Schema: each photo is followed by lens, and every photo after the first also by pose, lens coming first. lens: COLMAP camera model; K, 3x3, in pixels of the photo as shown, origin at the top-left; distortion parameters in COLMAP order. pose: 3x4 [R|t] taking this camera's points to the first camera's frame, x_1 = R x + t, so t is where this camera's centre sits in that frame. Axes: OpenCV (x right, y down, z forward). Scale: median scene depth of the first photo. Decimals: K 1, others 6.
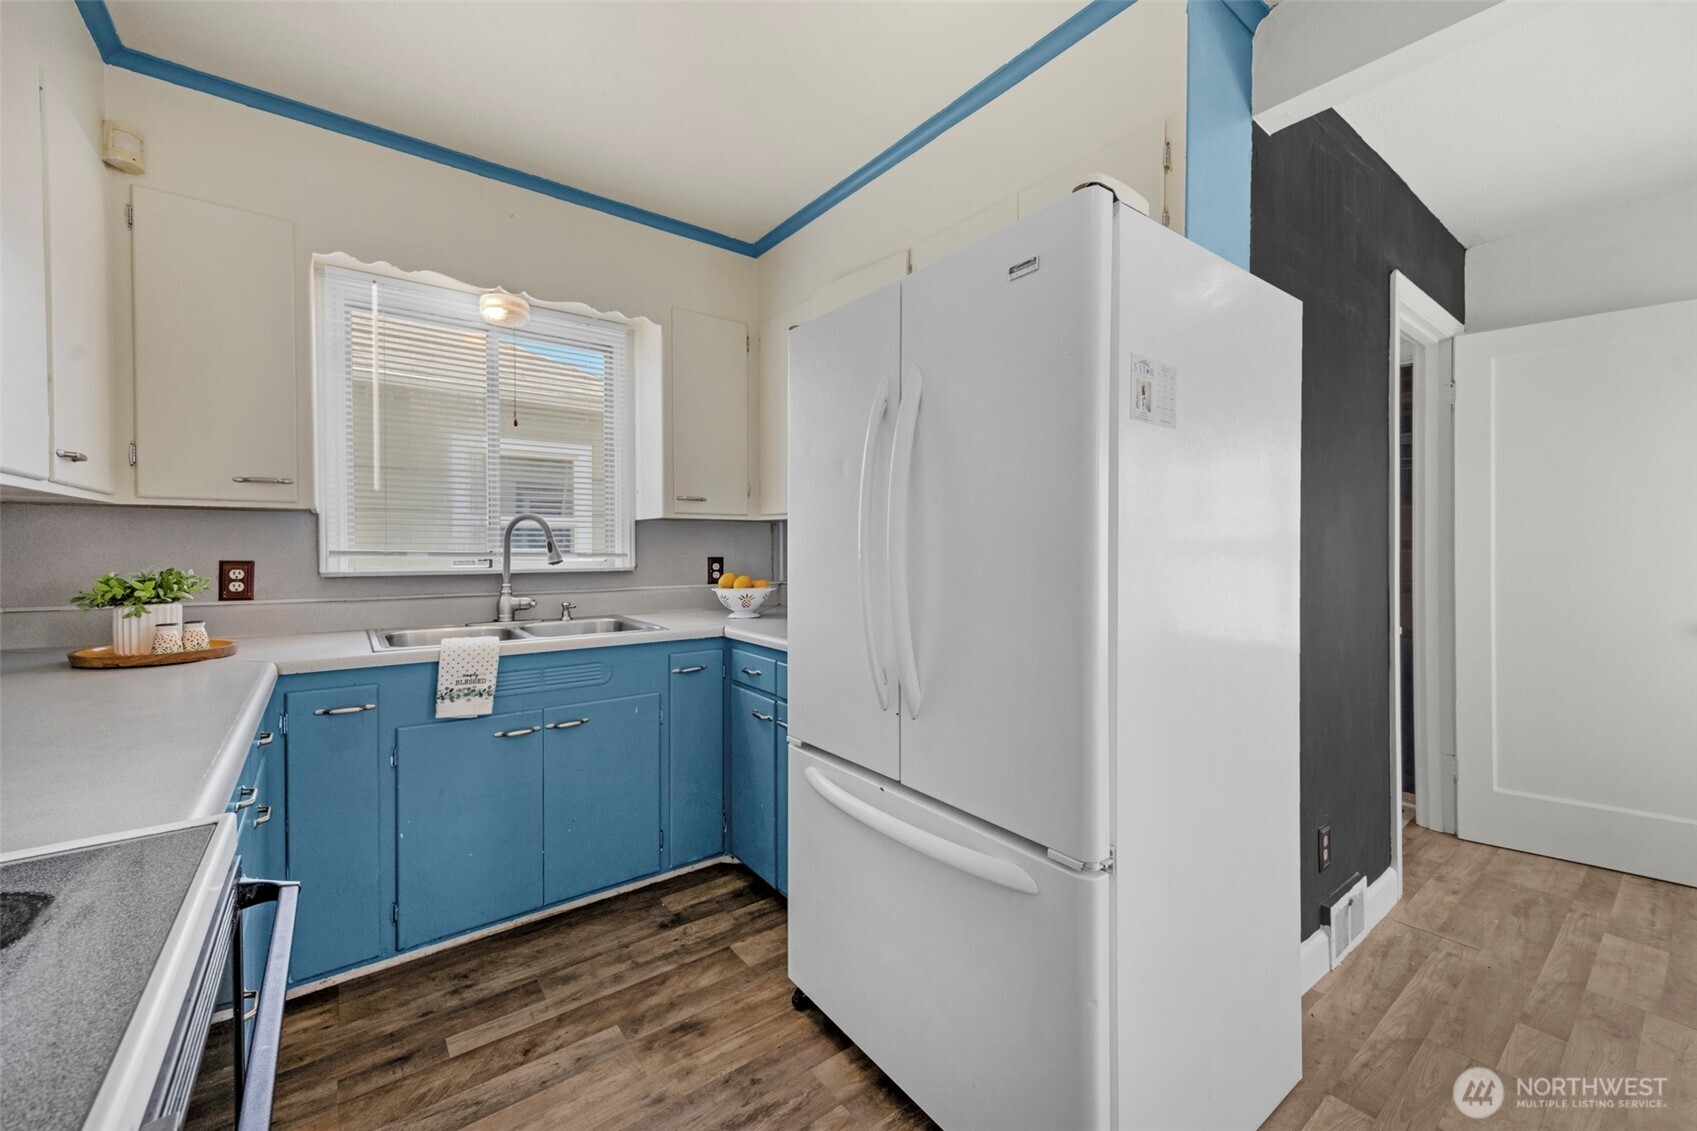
lens RADIAL K [[677.4, 0, 850.7], [0, 677.4, 559.3], [0, 0, 1]] dist [0.009995, -0.001561]
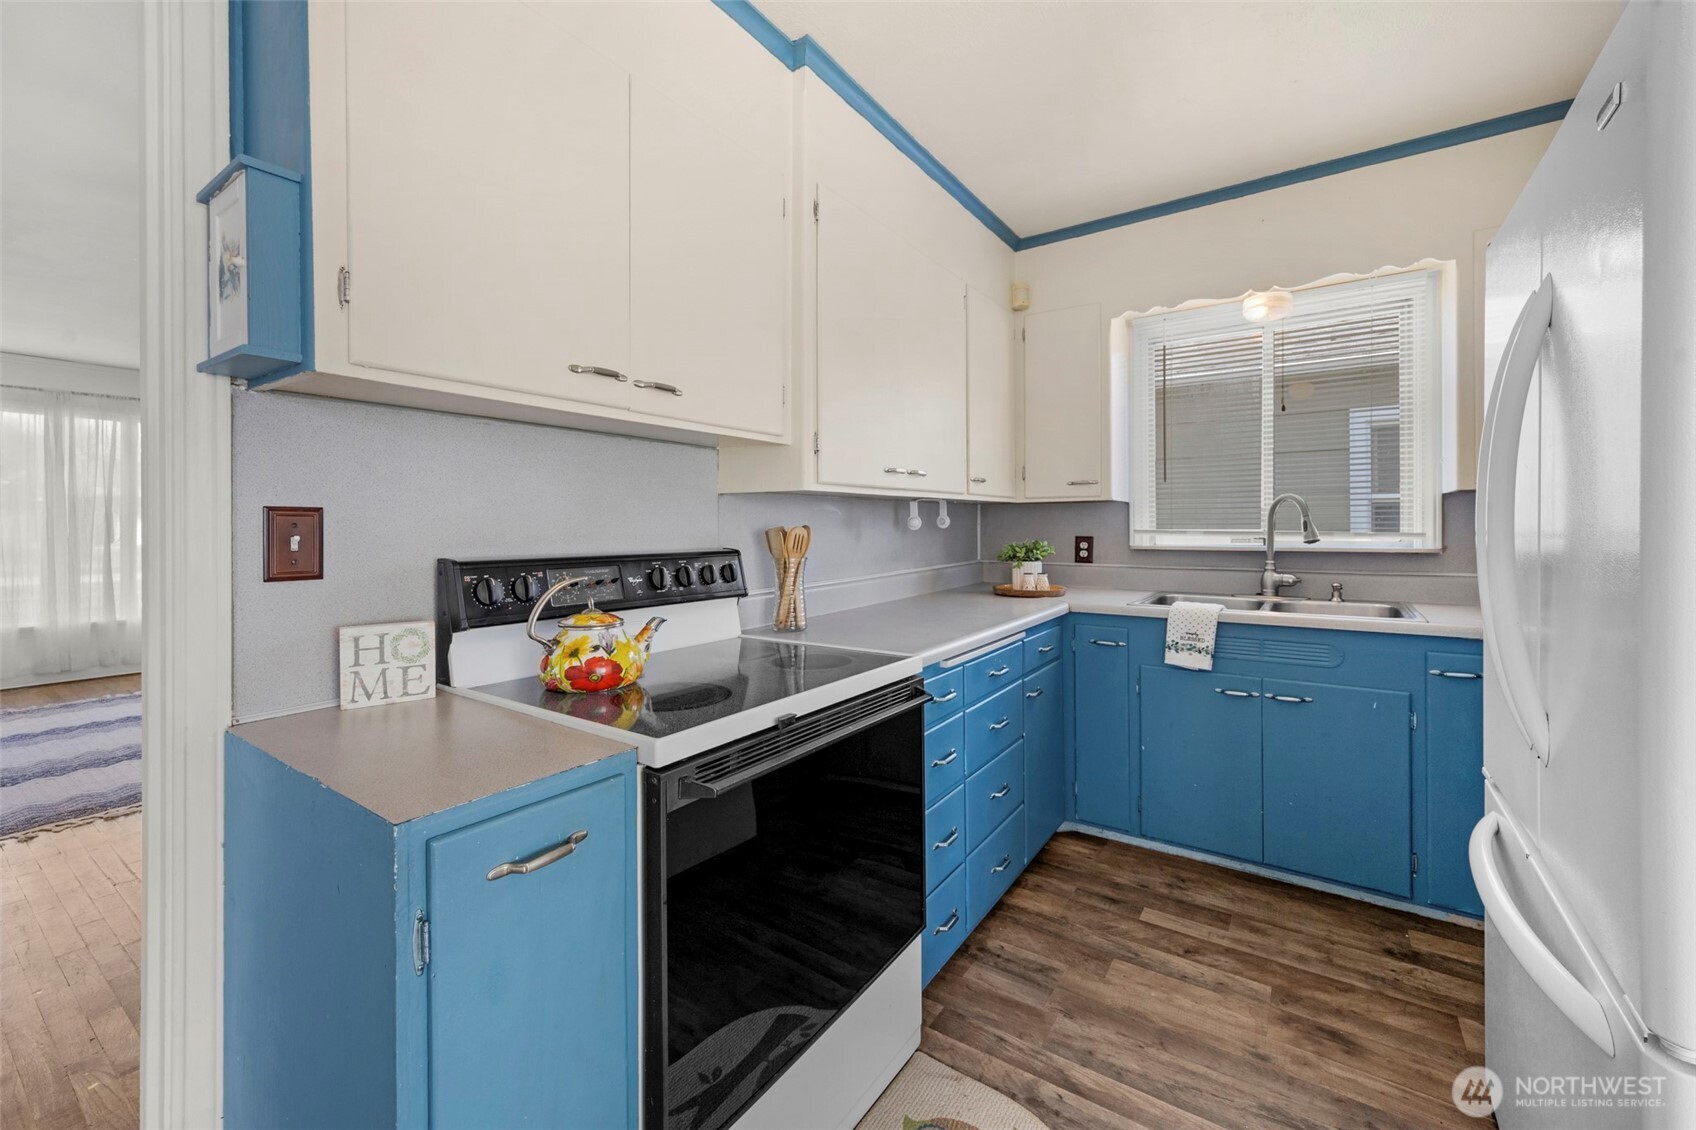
lens RADIAL K [[677.0, 0, 853.7], [0, 677.0, 532.4], [0, 0, 1]] dist [0.009995, -0.001561]
pose [[0.319179, 0.005439, -0.947679, 0.358967], [-0.010739, 0.999940, 0.002122, -0.004202], [0.947633, 0.009500, 0.319219, 0.047341]]
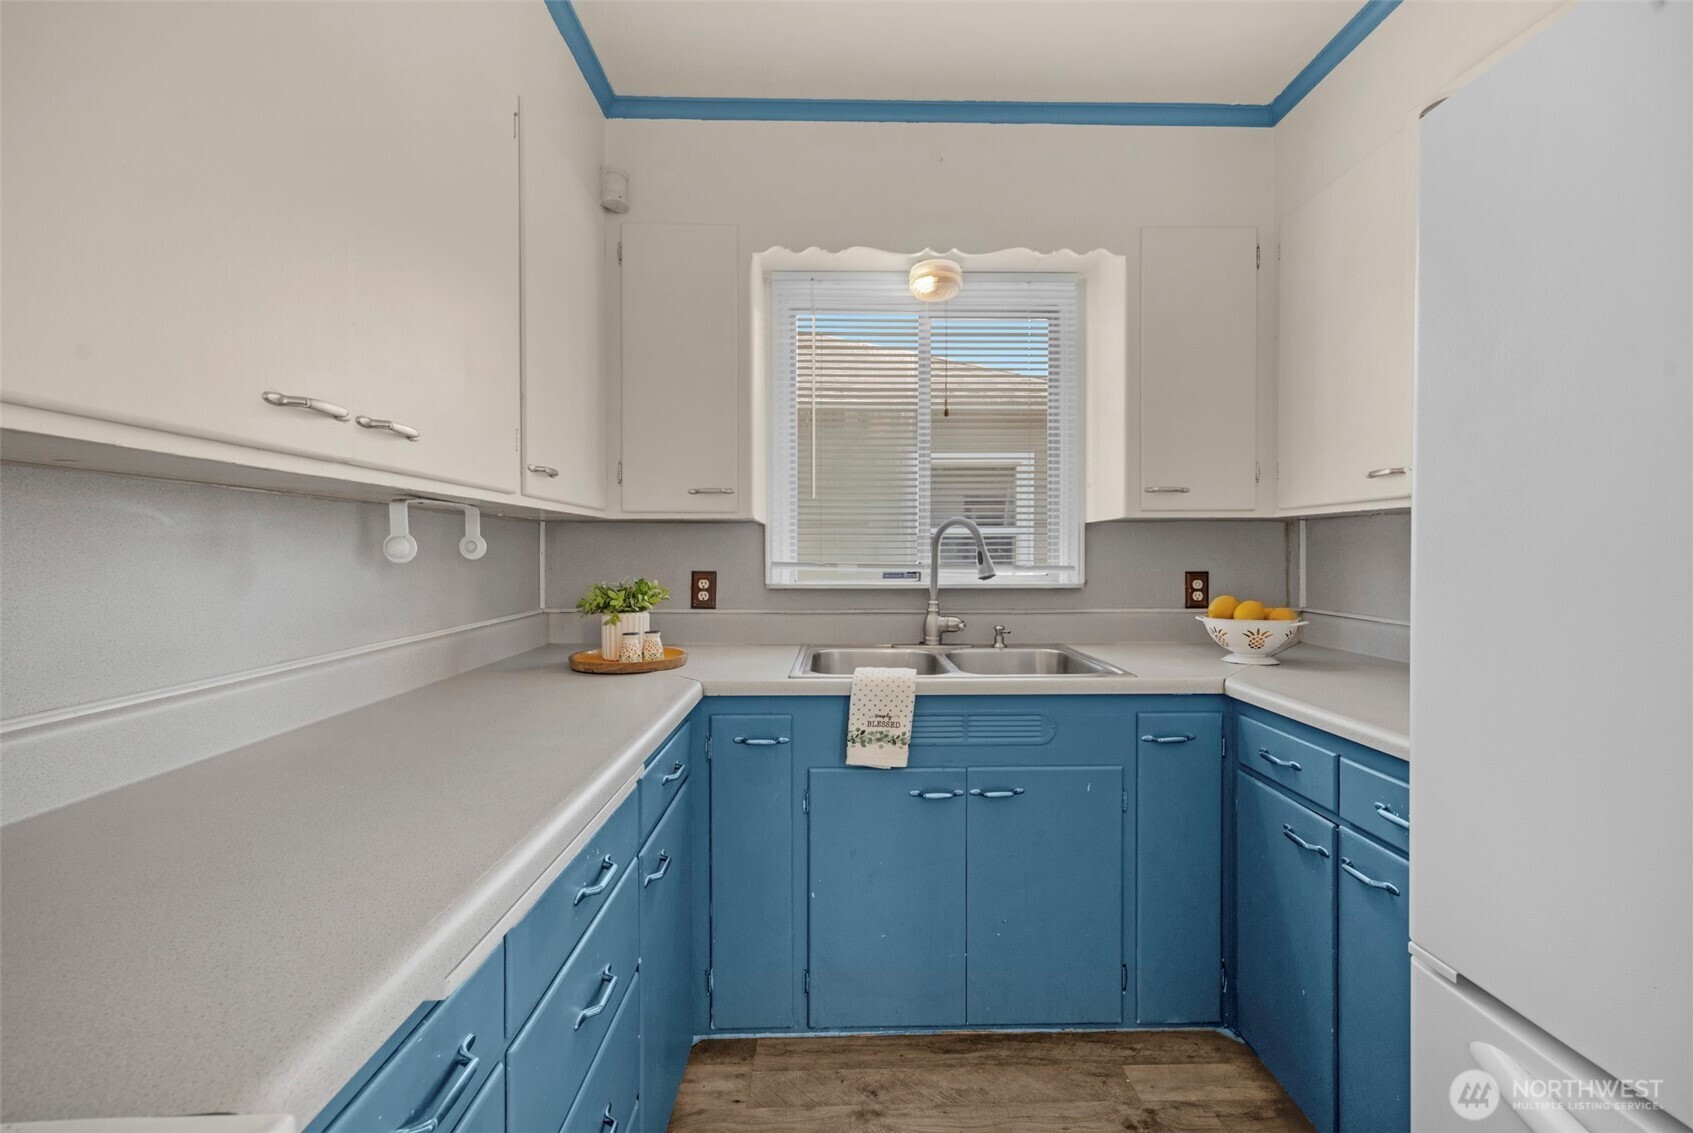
lens RADIAL K [[675.8, 0, 842.3], [0, 675.8, 560.6], [0, 0, 1]] dist [0.009995, -0.001561]
pose [[0.801387, 0.002727, -0.598140, -0.109017], [-0.009967, 0.999912, -0.008795, -0.007244], [0.598063, 0.013010, 0.801343, 0.300994]]
